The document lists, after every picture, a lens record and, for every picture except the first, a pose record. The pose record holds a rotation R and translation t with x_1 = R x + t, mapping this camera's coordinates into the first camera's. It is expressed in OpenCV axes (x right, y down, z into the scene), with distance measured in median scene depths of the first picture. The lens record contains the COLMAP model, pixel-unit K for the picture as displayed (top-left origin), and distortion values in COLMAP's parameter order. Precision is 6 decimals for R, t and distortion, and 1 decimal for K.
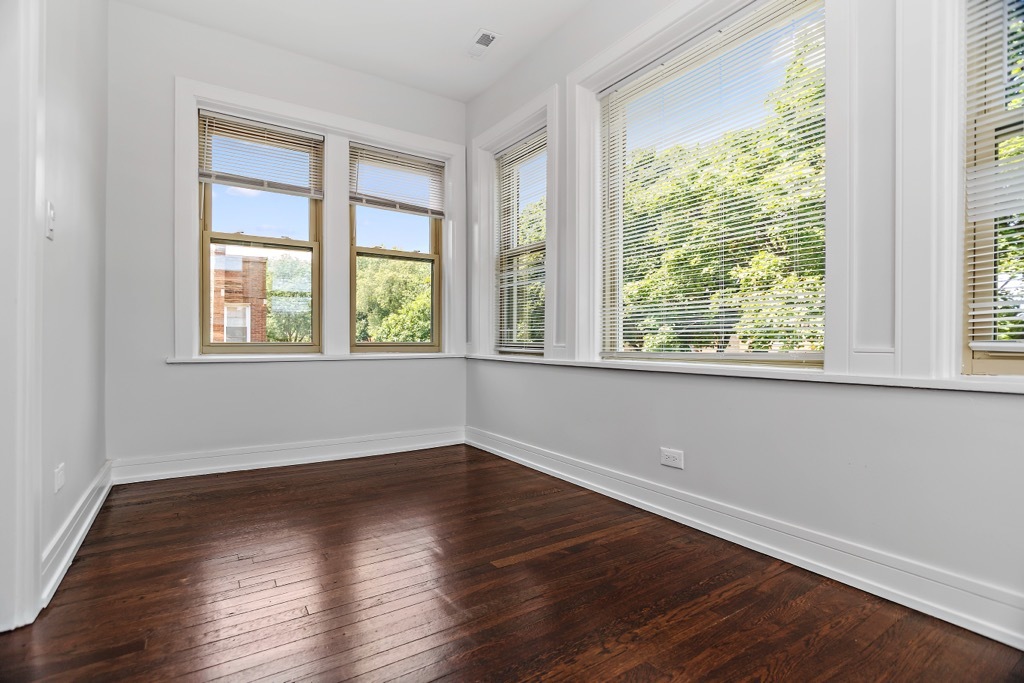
lens RADIAL K [[488.3, 0, 507.6], [0, 488.3, 340.4], [0, 0, 1]] dist [-0.027698, 0.005213]
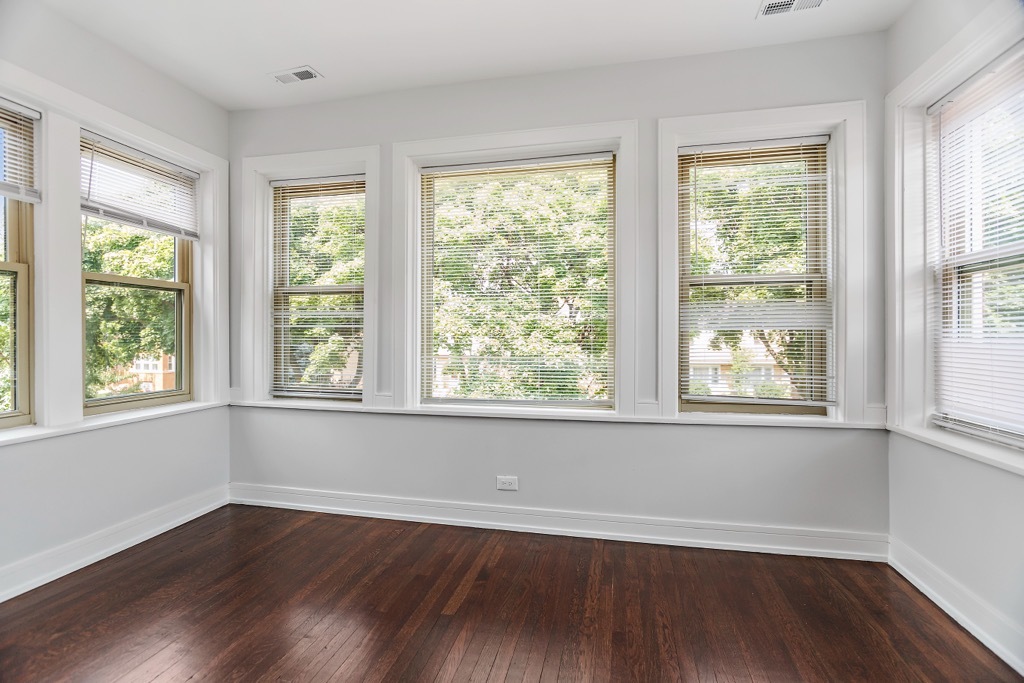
lens RADIAL K [[488.3, 0, 504.4], [0, 488.3, 337.7], [0, 0, 1]] dist [-0.027698, 0.005213]
pose [[0.721079, -0.007006, 0.692817, -0.449604], [0.000325, 0.999952, 0.009773, -0.127416], [-0.692852, -0.006822, 0.721047, 0.052431]]
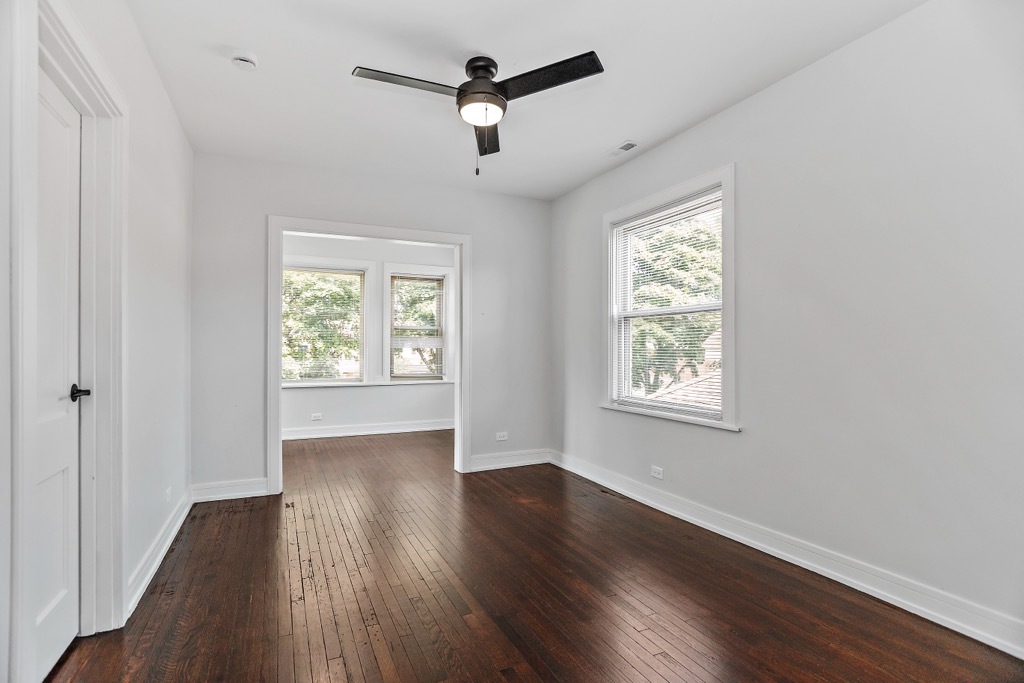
lens RADIAL K [[488.3, 0, 510.1], [0, 488.3, 345.7], [0, 0, 1]] dist [-0.027698, 0.005213]
pose [[0.126938, 0.000553, 0.991910, -1.840823], [-0.008473, 0.999964, 0.000527, -0.148408], [-0.991874, -0.008472, 0.126938, -0.379211]]
